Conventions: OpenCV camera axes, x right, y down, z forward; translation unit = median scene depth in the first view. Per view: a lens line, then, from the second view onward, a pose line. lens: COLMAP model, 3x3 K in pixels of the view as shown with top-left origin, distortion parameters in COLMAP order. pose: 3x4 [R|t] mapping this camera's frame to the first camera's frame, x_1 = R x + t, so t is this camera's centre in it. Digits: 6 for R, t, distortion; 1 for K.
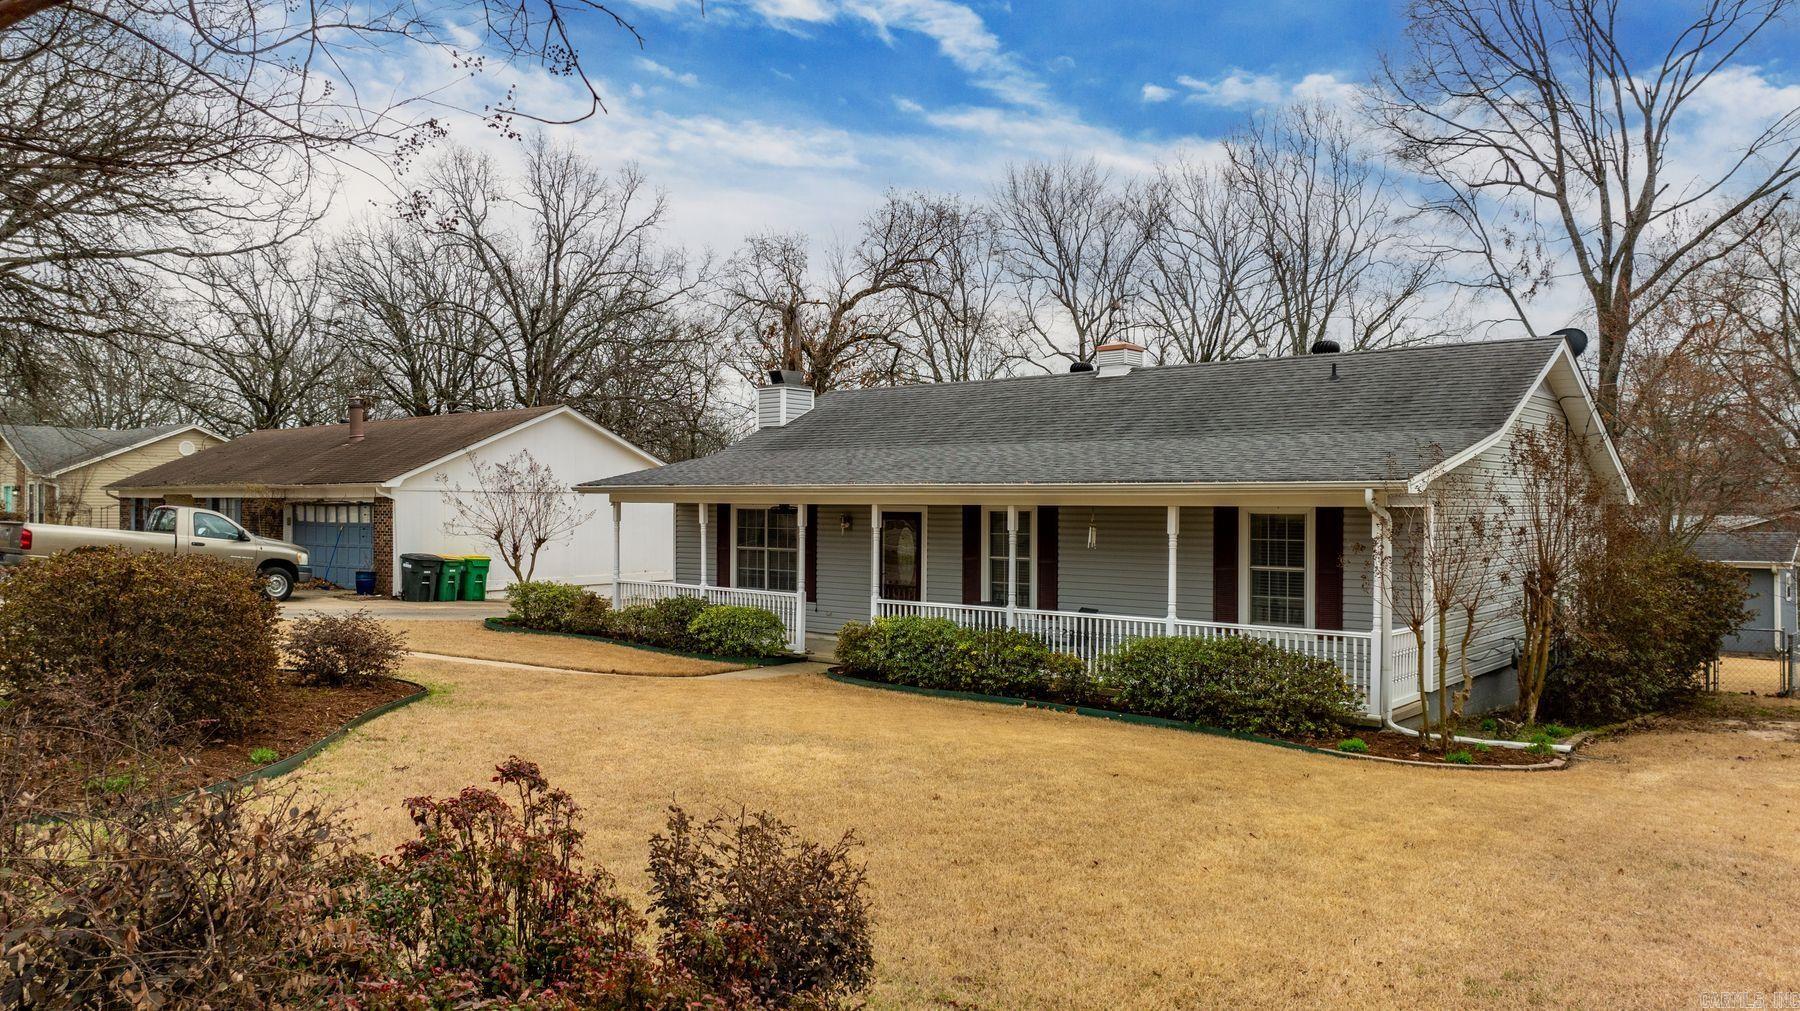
lens RADIAL K [[1264.3, 0, 893.6], [0, 1264.3, 503.3], [0, 0, 1]] dist [-0.008211, 0.016380]
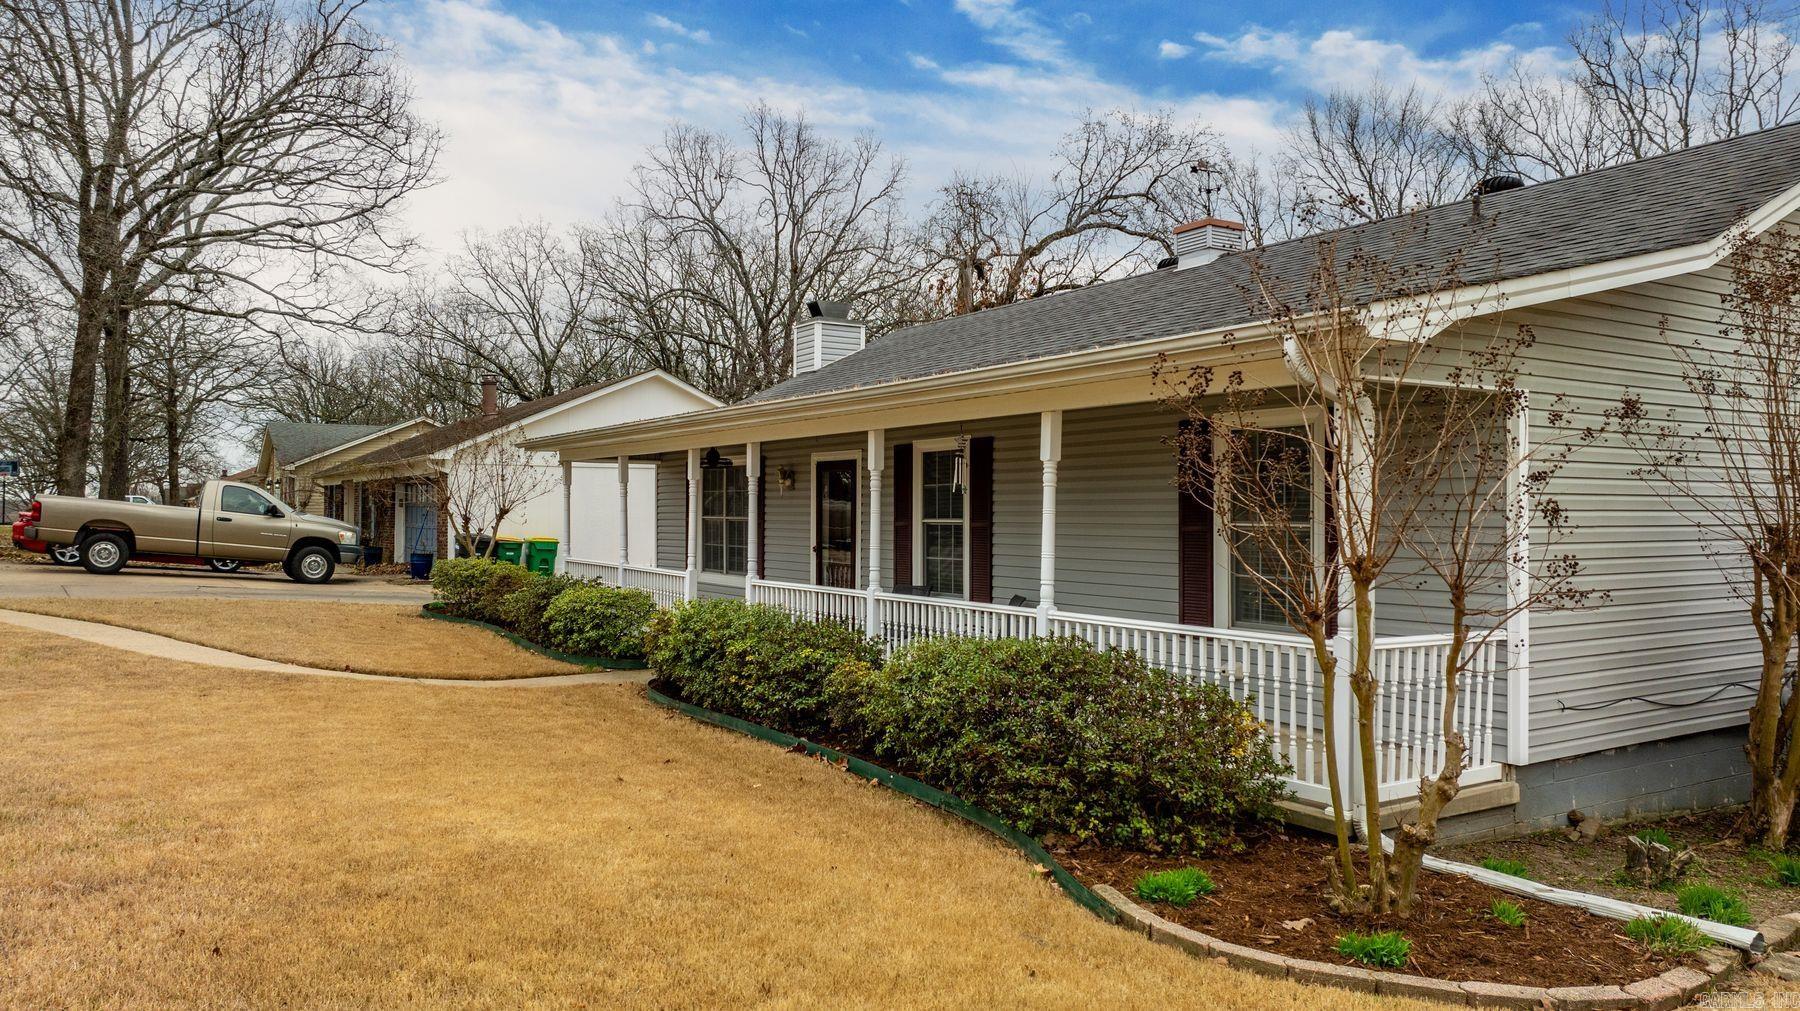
lens RADIAL K [[1264.3, 0, 904.9], [0, 1264.3, 507.6], [0, 0, 1]] dist [-0.008211, 0.016380]
pose [[0.952167, 0.000158, -0.305579, 0.220939], [-0.003568, 0.999937, -0.010600, 0.034514], [0.305558, 0.011183, 0.952108, 0.292496]]
